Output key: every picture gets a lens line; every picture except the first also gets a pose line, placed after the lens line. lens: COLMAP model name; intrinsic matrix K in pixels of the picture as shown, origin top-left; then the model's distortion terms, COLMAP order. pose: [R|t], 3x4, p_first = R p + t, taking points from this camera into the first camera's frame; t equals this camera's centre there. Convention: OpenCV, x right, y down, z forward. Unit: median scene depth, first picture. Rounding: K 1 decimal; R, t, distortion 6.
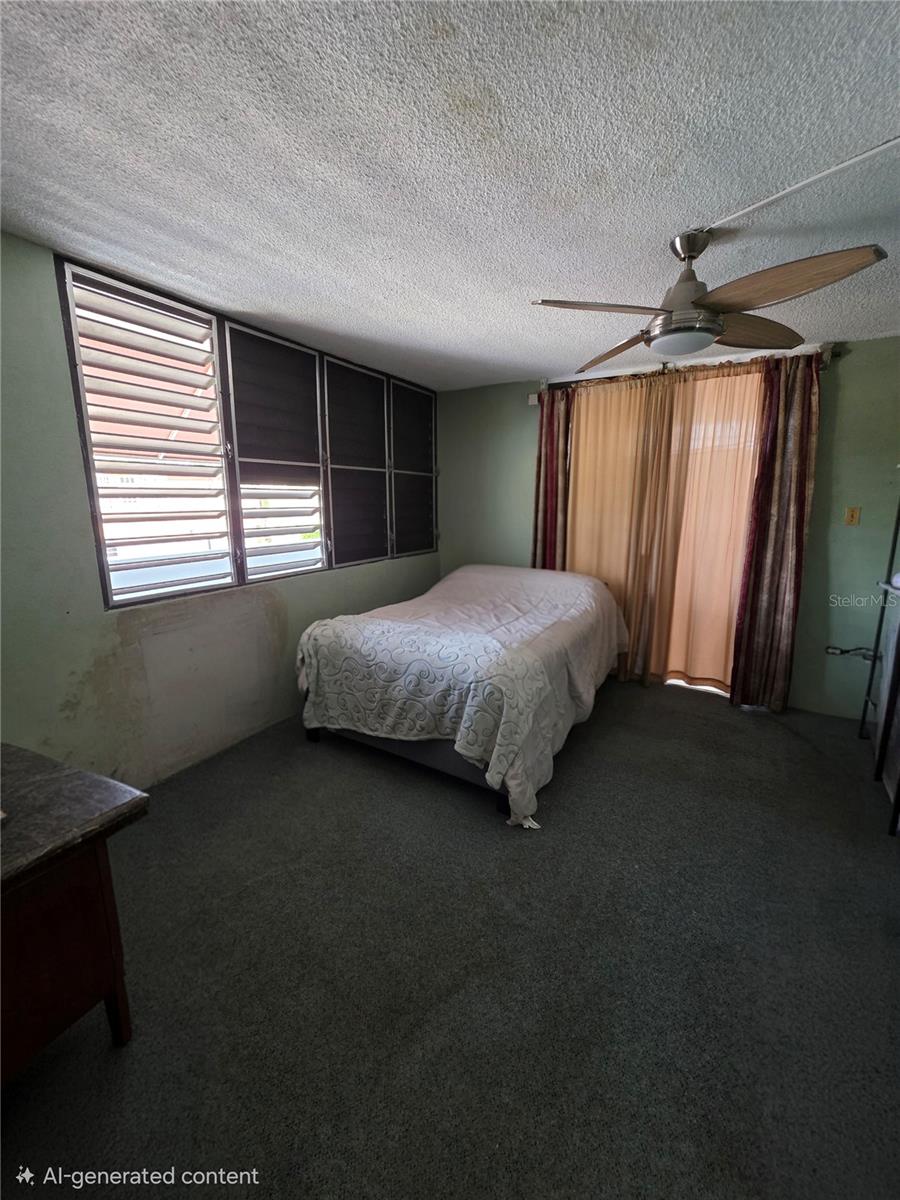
lens RADIAL K [[479.6, 0, 450.0], [0, 479.6, 600.0], [0, 0, 1]] dist [0.000856, -0.000231]
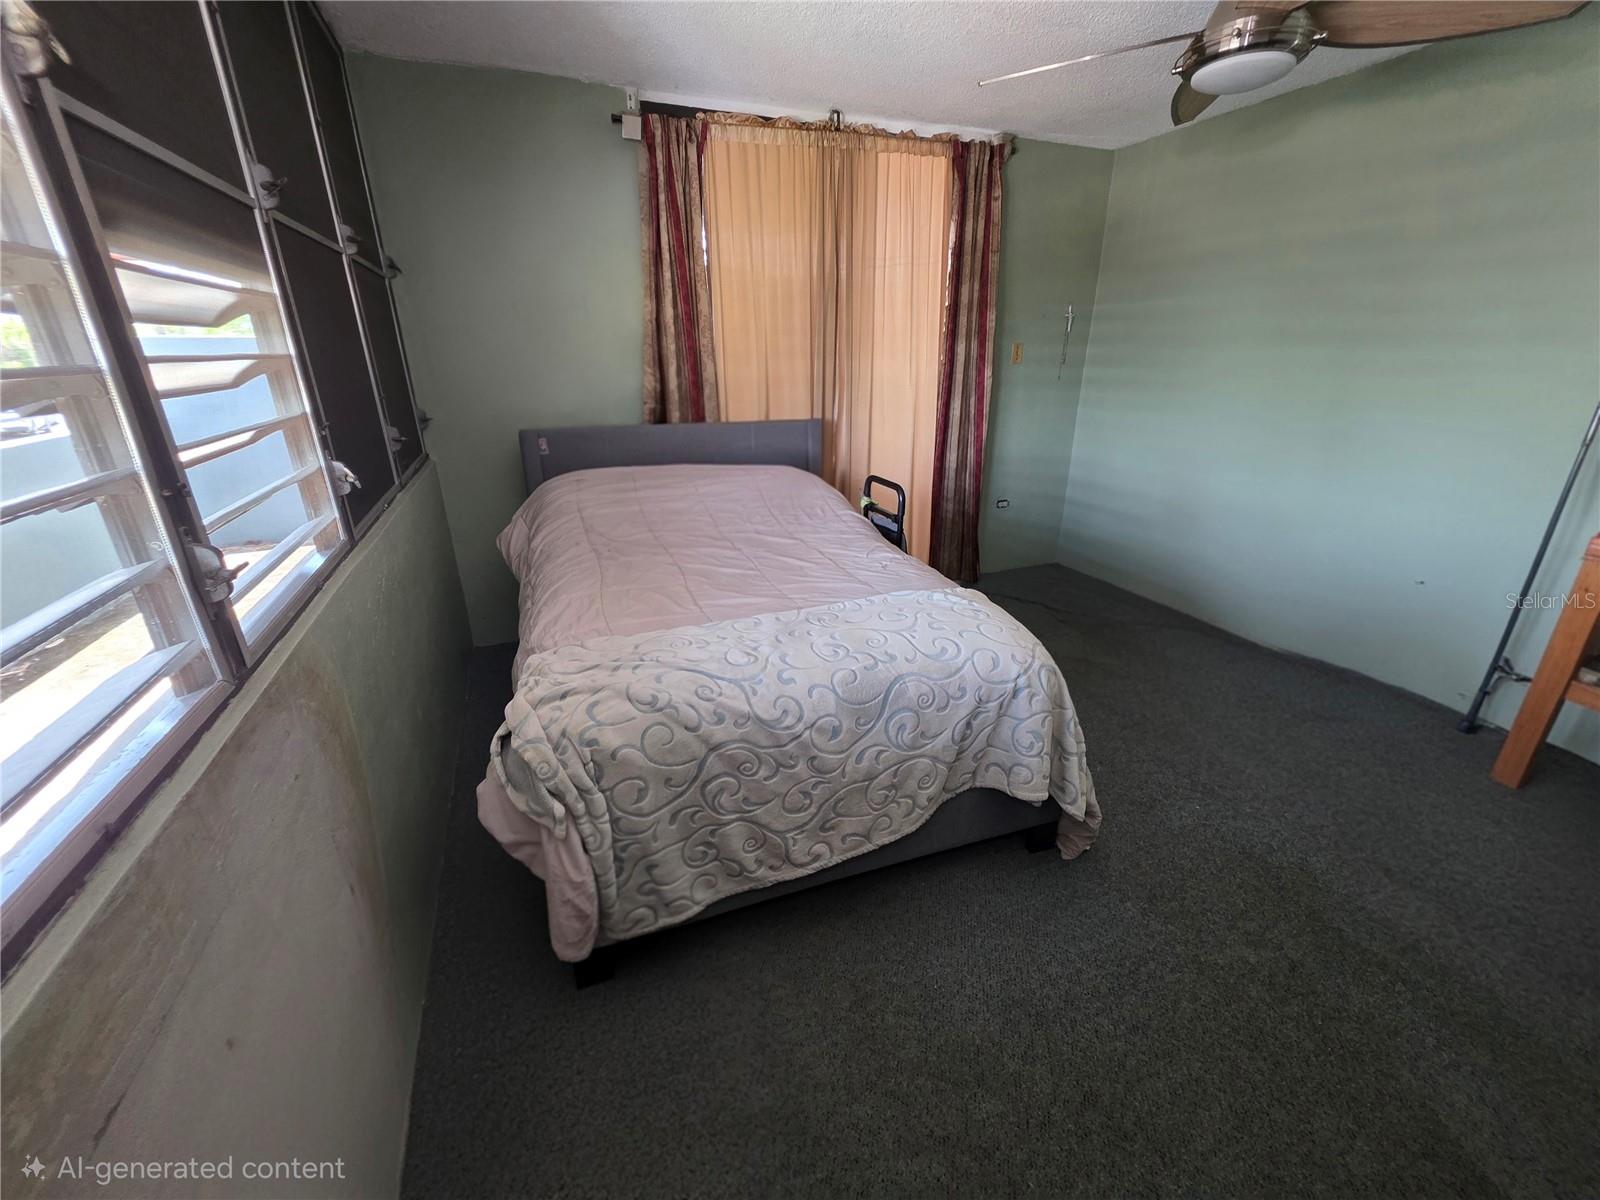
lens RADIAL K [[639.5, 0, 794.4], [0, 639.5, 594.6], [0, 0, 1]] dist [0.000856, -0.000231]
pose [[0.627702, -0.290402, 0.722258, -0.557583], [0.171272, 0.956596, 0.235774, -0.120007], [-0.759379, -0.024293, 0.650195, 0.658846]]
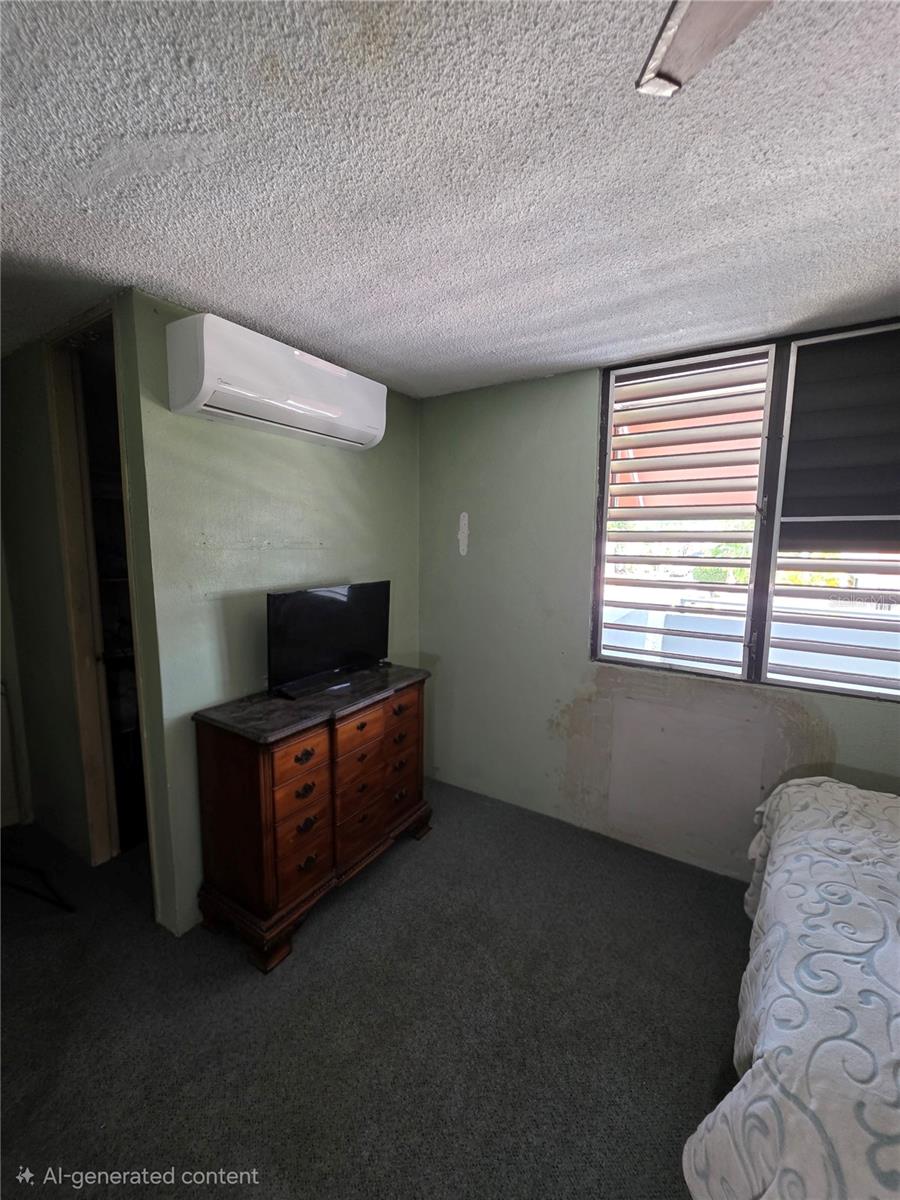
lens RADIAL K [[479.6, 0, 450.0], [0, 479.6, 600.0], [0, 0, 1]] dist [0.000856, -0.000231]
pose [[-0.042003, 0.120544, -0.991819, 0.369616], [-0.218891, 0.967468, 0.126854, -0.170391], [0.974845, 0.222428, -0.014251, 0.594833]]
